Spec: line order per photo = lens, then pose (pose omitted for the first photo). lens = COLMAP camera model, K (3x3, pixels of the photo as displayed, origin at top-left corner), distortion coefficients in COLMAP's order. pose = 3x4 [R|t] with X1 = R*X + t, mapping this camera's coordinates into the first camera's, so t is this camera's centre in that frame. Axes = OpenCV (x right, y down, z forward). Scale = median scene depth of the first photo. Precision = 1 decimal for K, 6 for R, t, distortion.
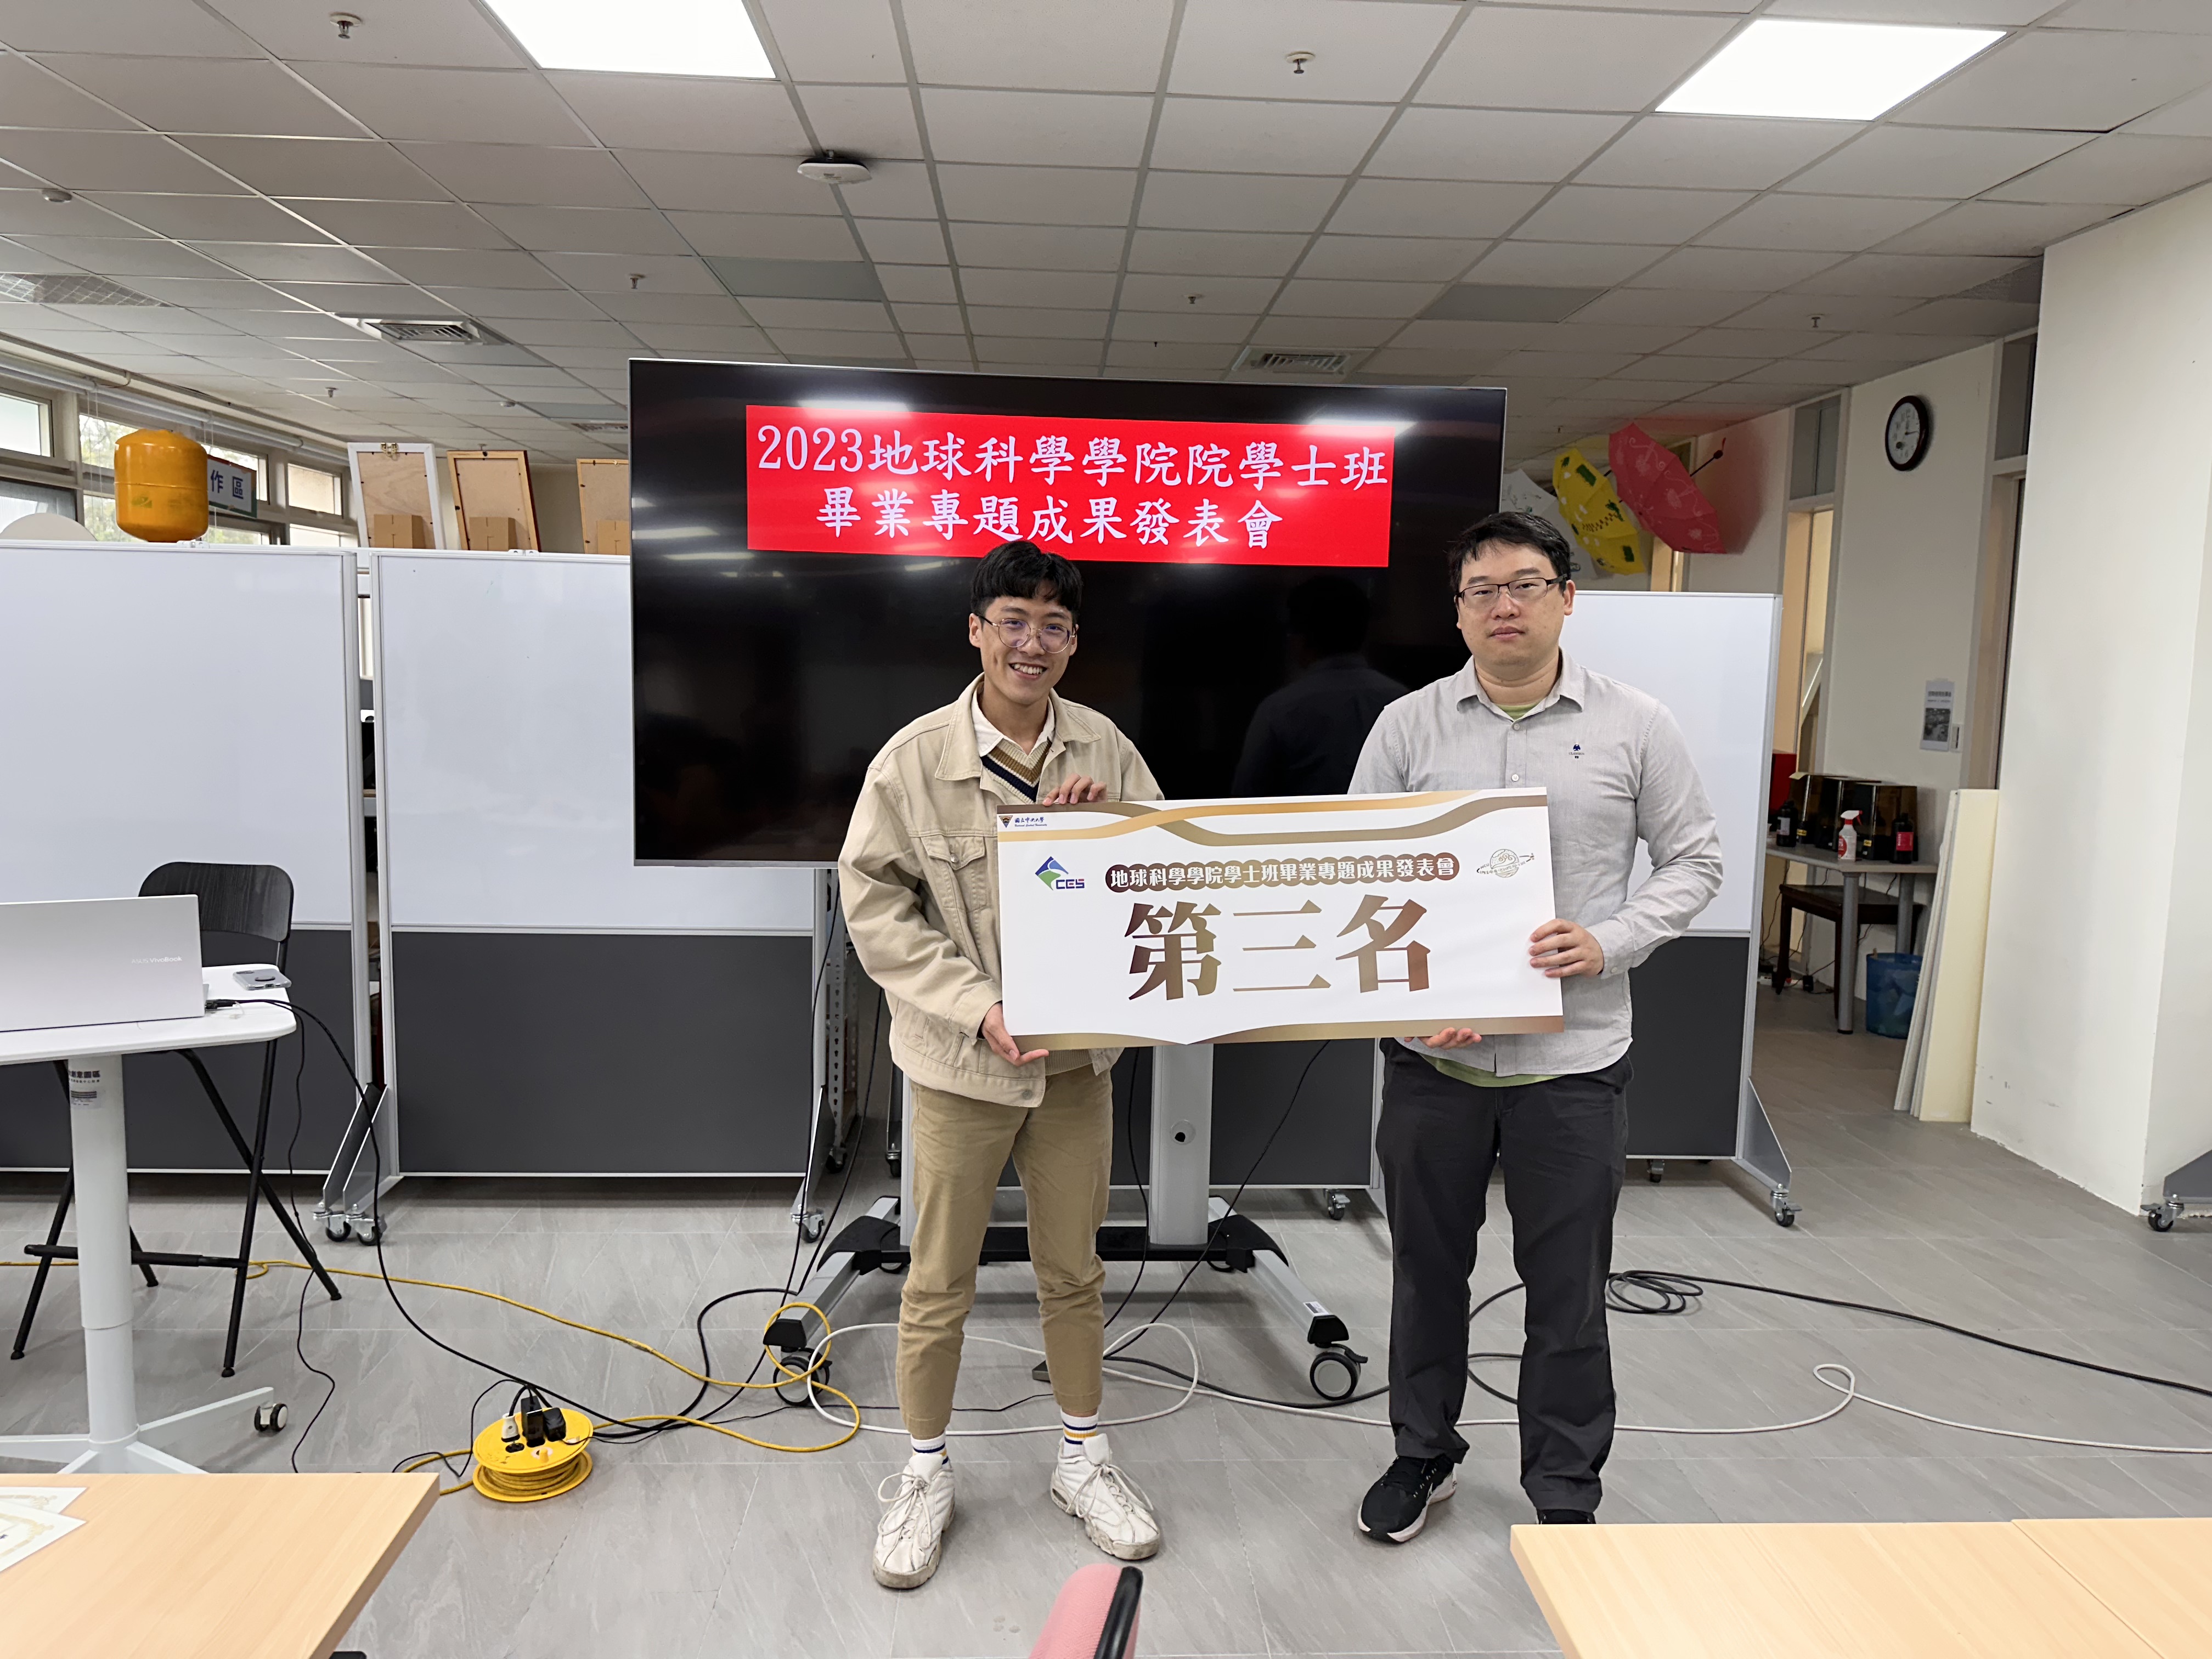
lens RADIAL K [[1562.3, 0, 1116.1], [0, 1562.3, 821.8], [0, 0, 1]] dist [-0.000857, -0.016927]
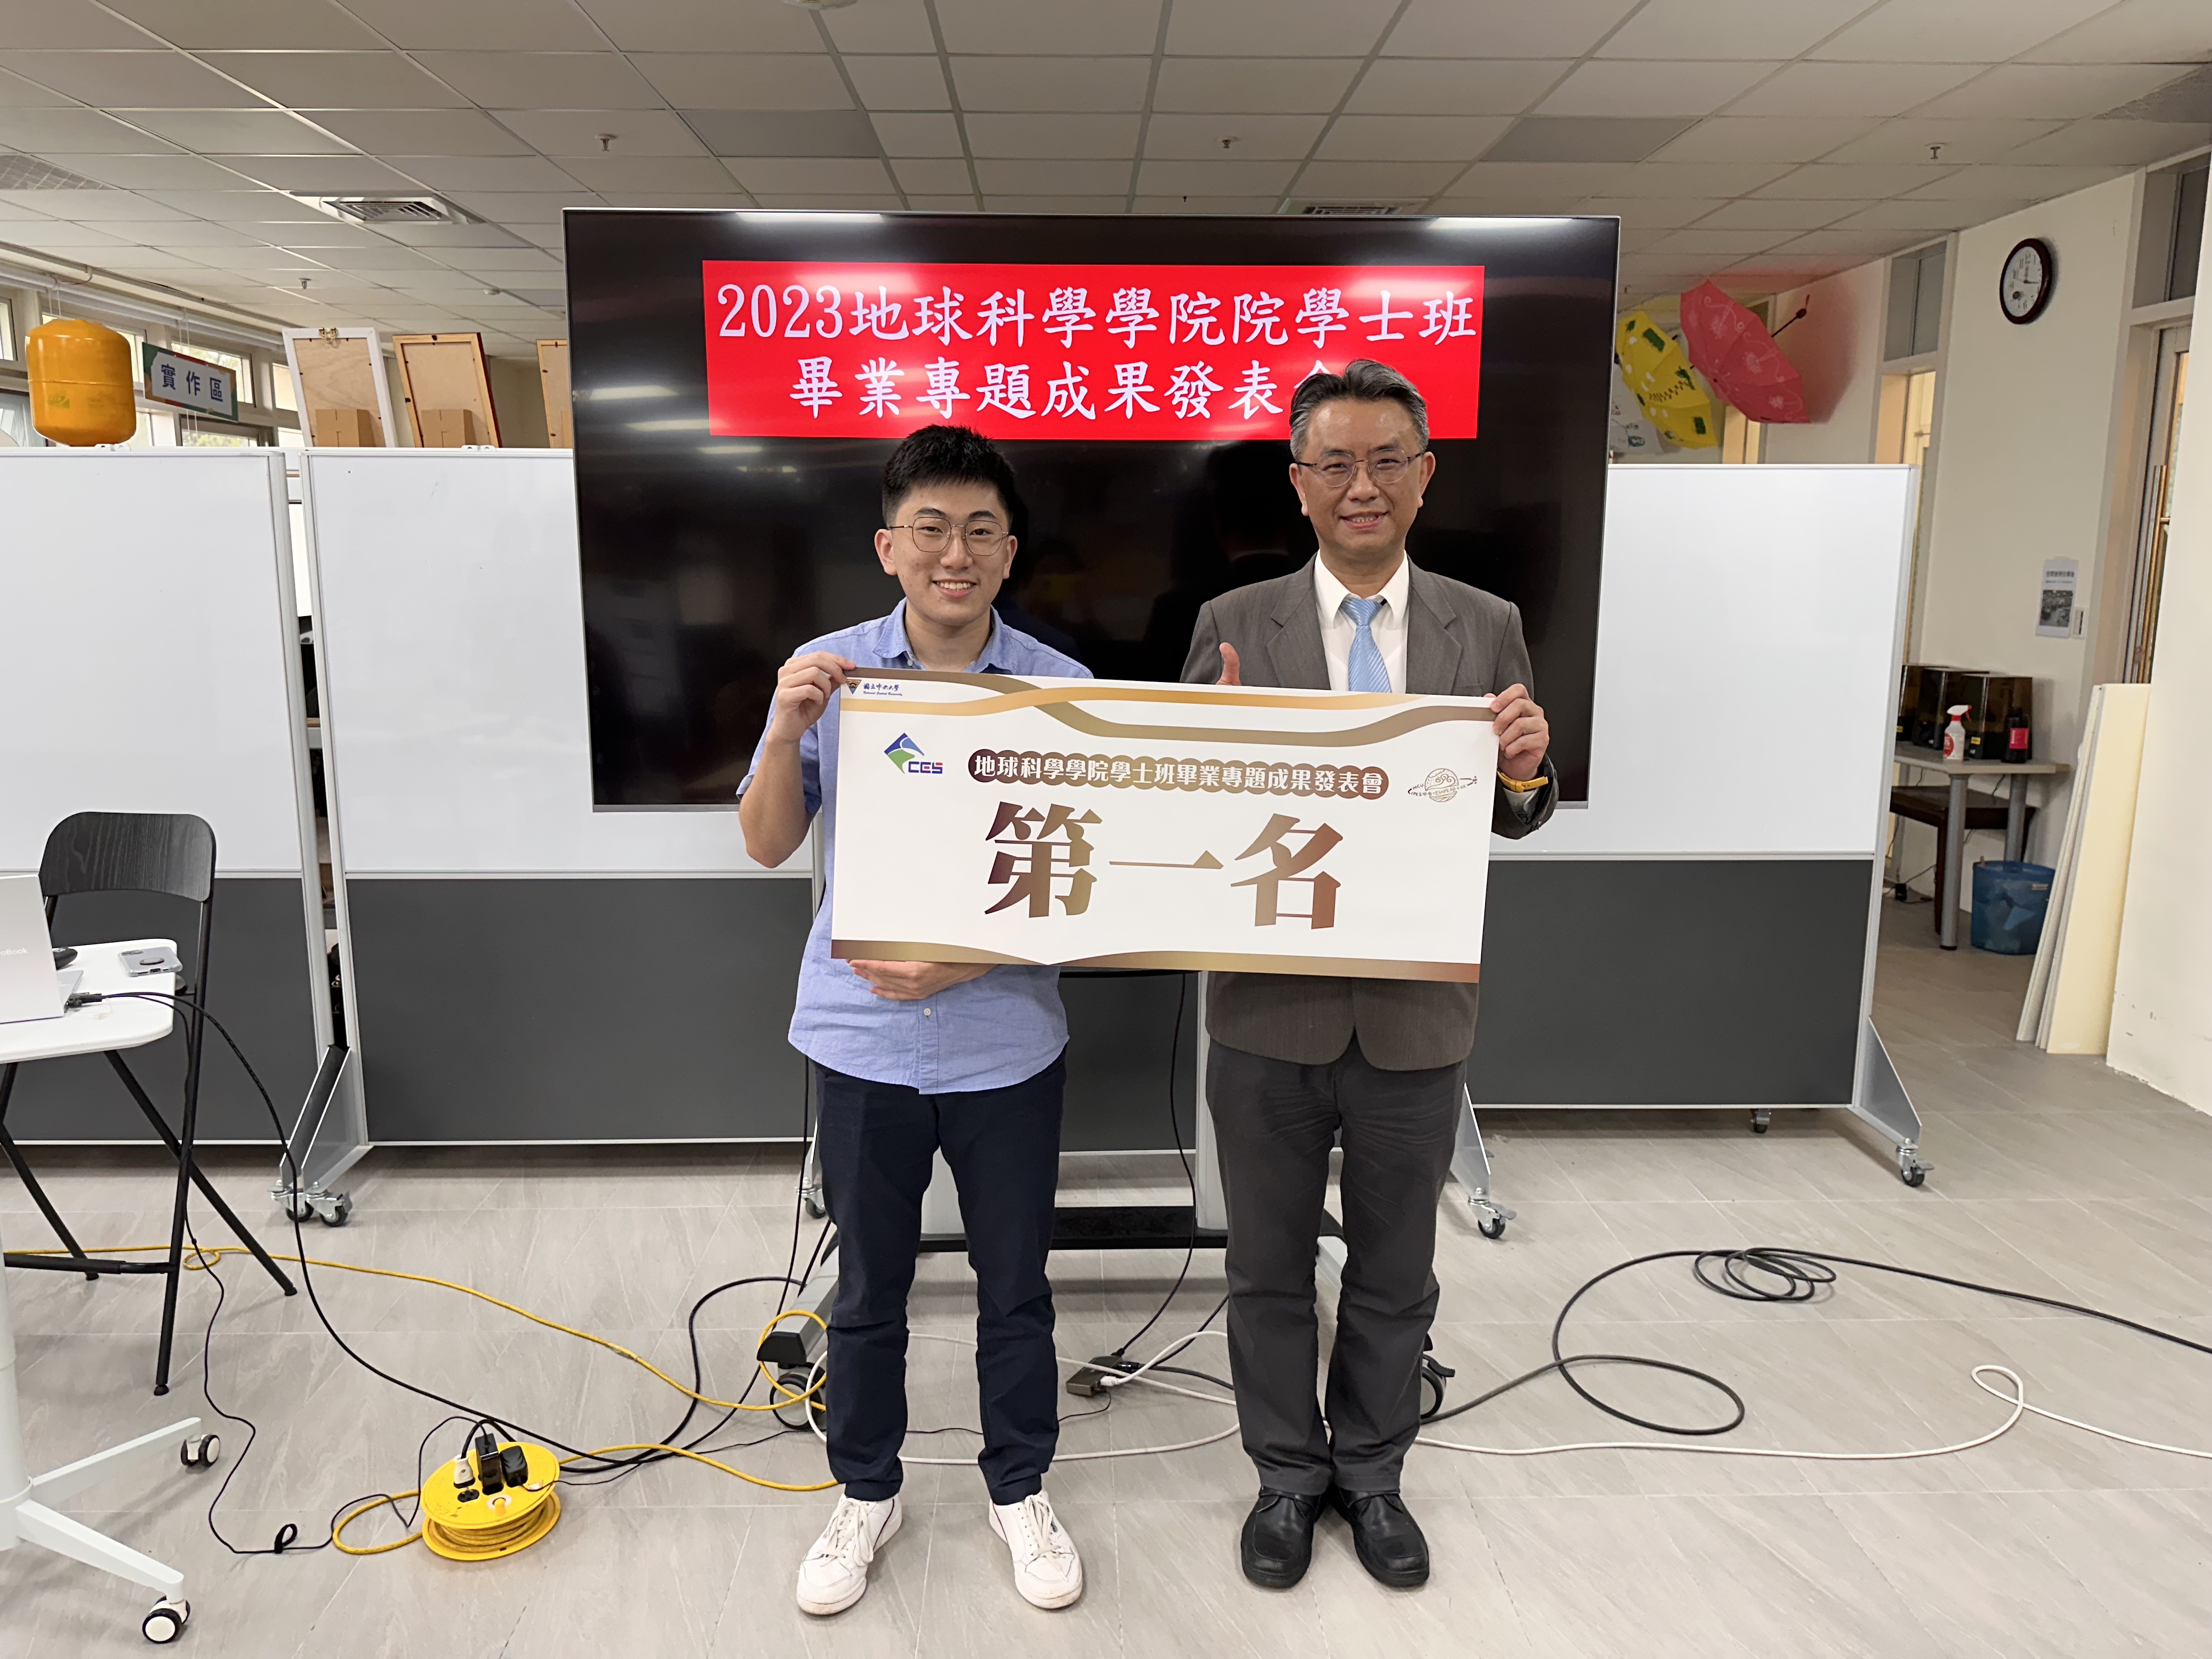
lens RADIAL K [[1562.3, 0, 1098.3], [0, 1562.3, 816.7], [0, 0, 1]] dist [-0.000857, -0.016927]
pose [[0.999387, -0.015428, -0.031427, -0.003097], [0.017446, 0.997735, 0.064970, -0.017544], [0.030353, -0.065478, 0.997392, 0.131329]]
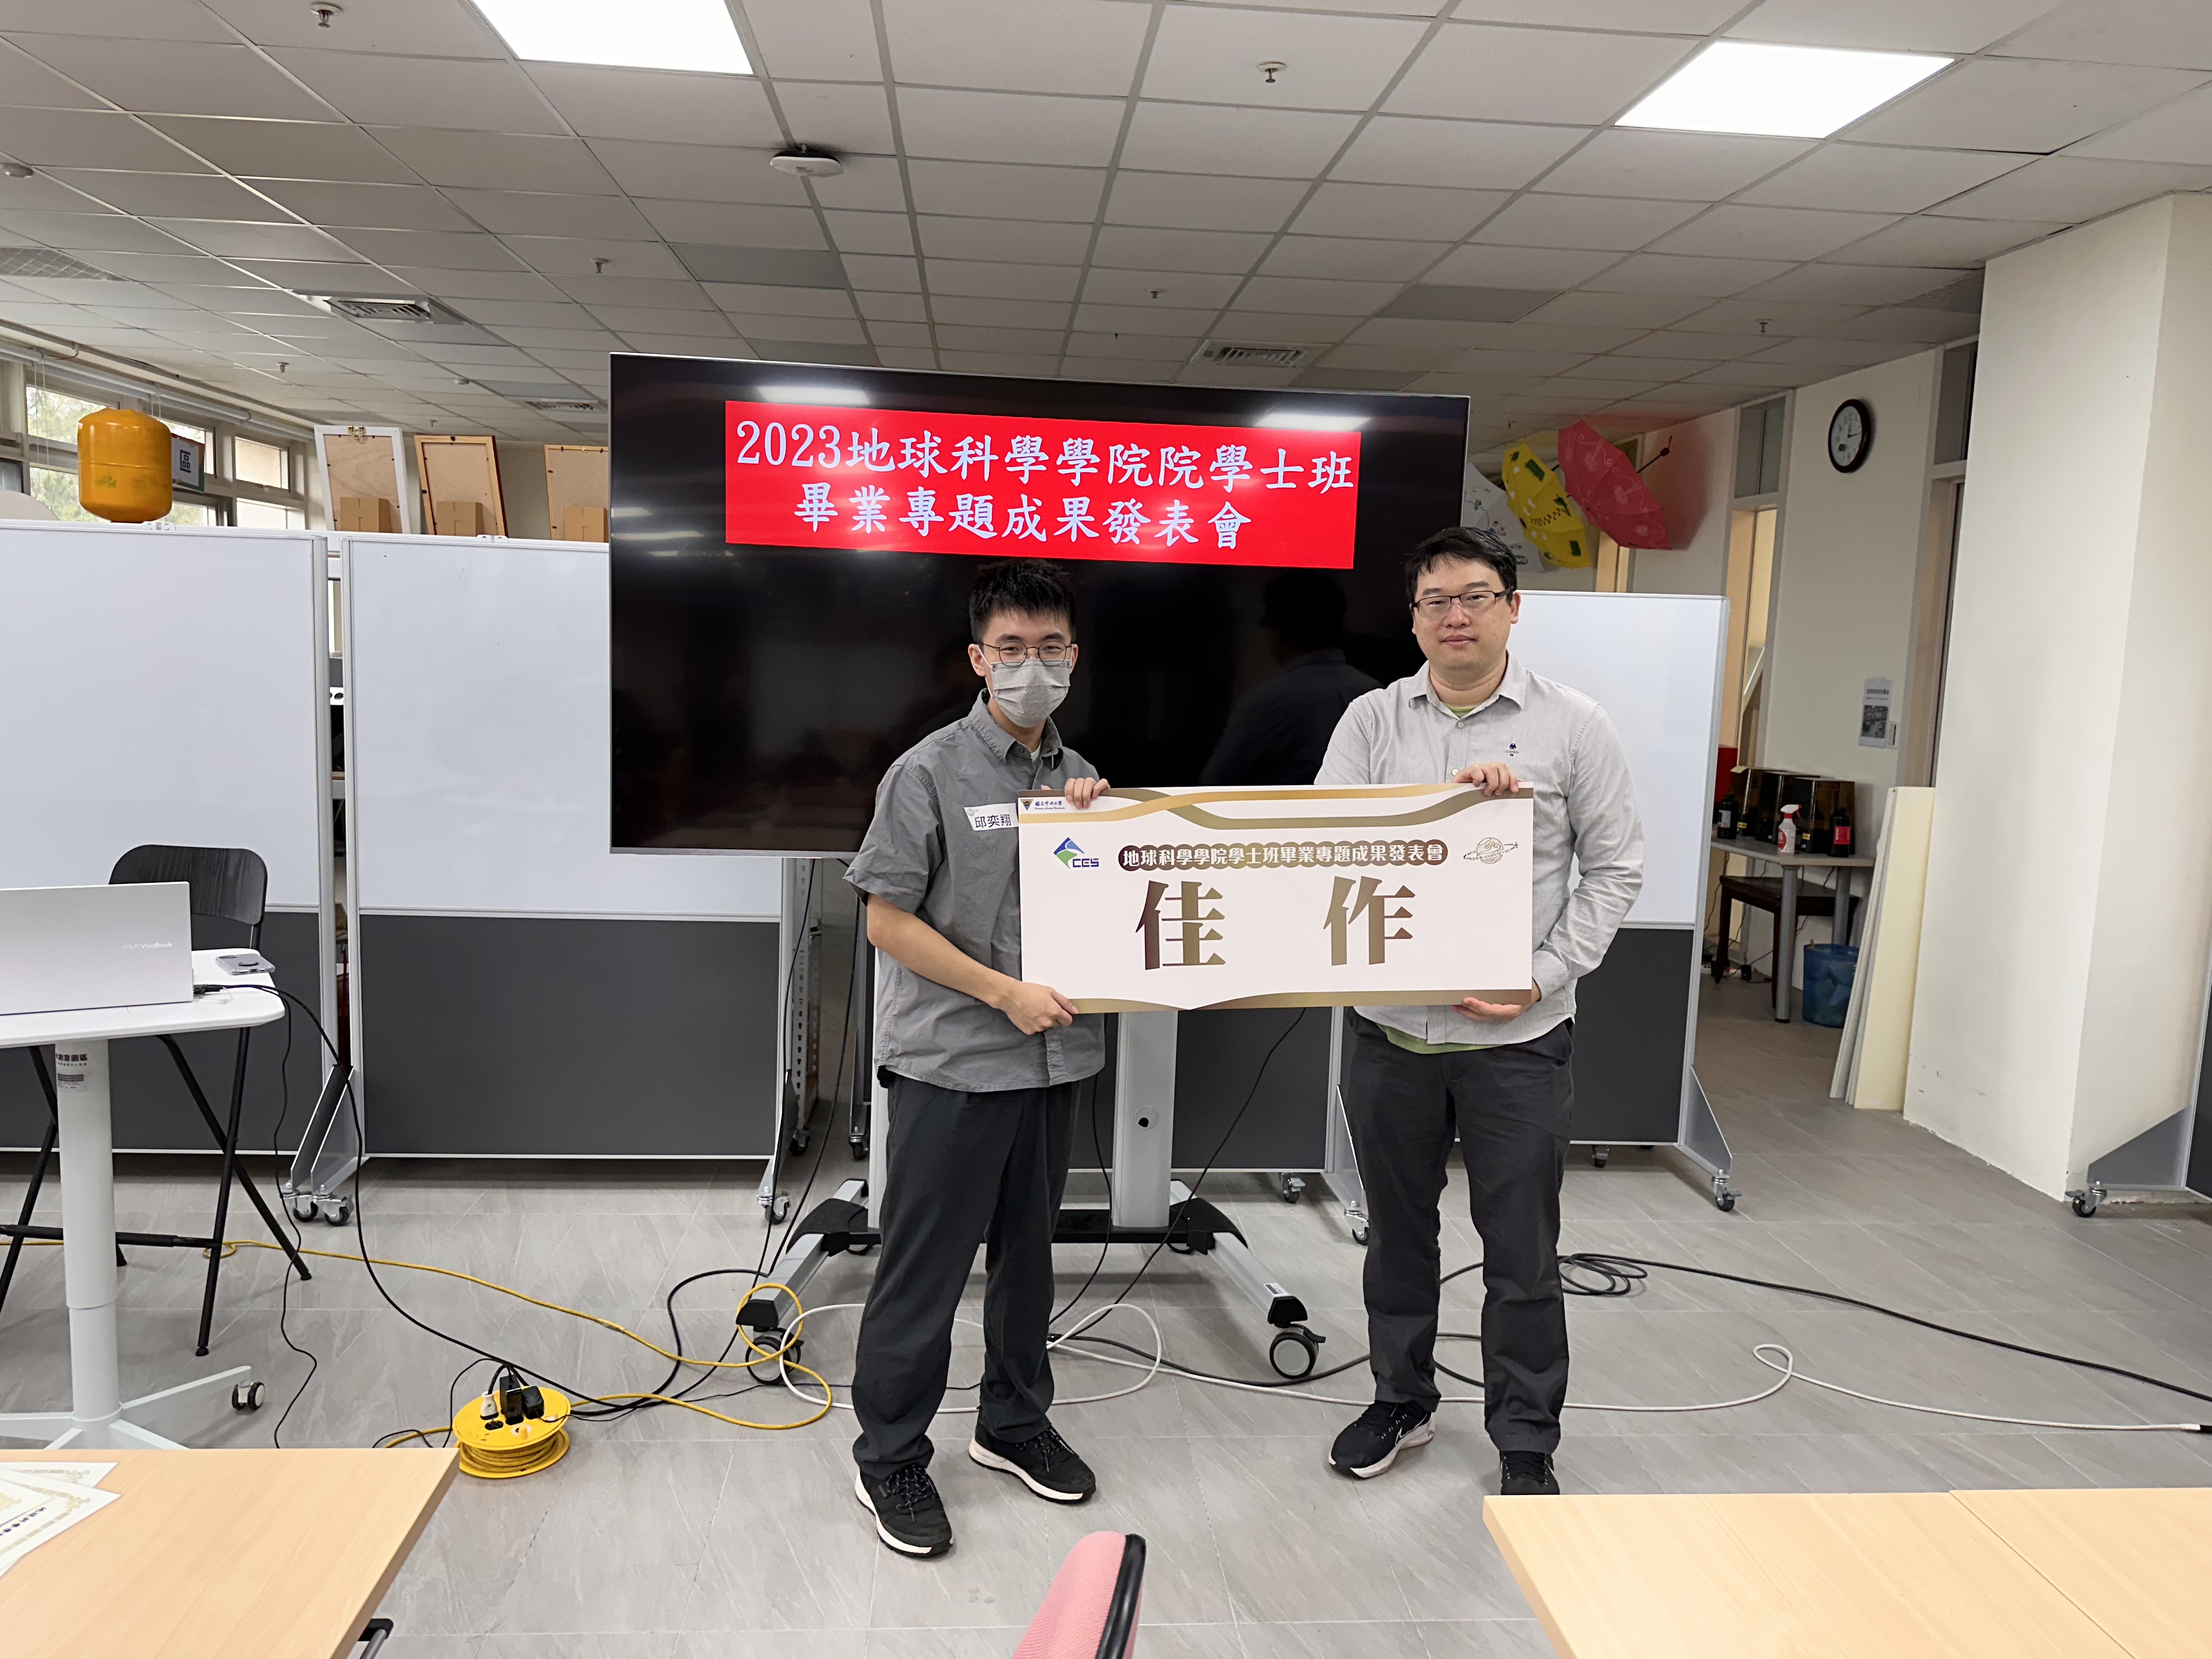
lens RADIAL K [[1562.3, 0, 1099.9], [0, 1562.3, 814.3], [0, 0, 1]] dist [-0.000857, -0.016927]
pose [[0.999601, 0.009478, 0.026607, -0.015601], [-0.009672, 0.999927, 0.007185, -0.006554], [-0.026537, -0.007439, 0.999620, -0.019411]]
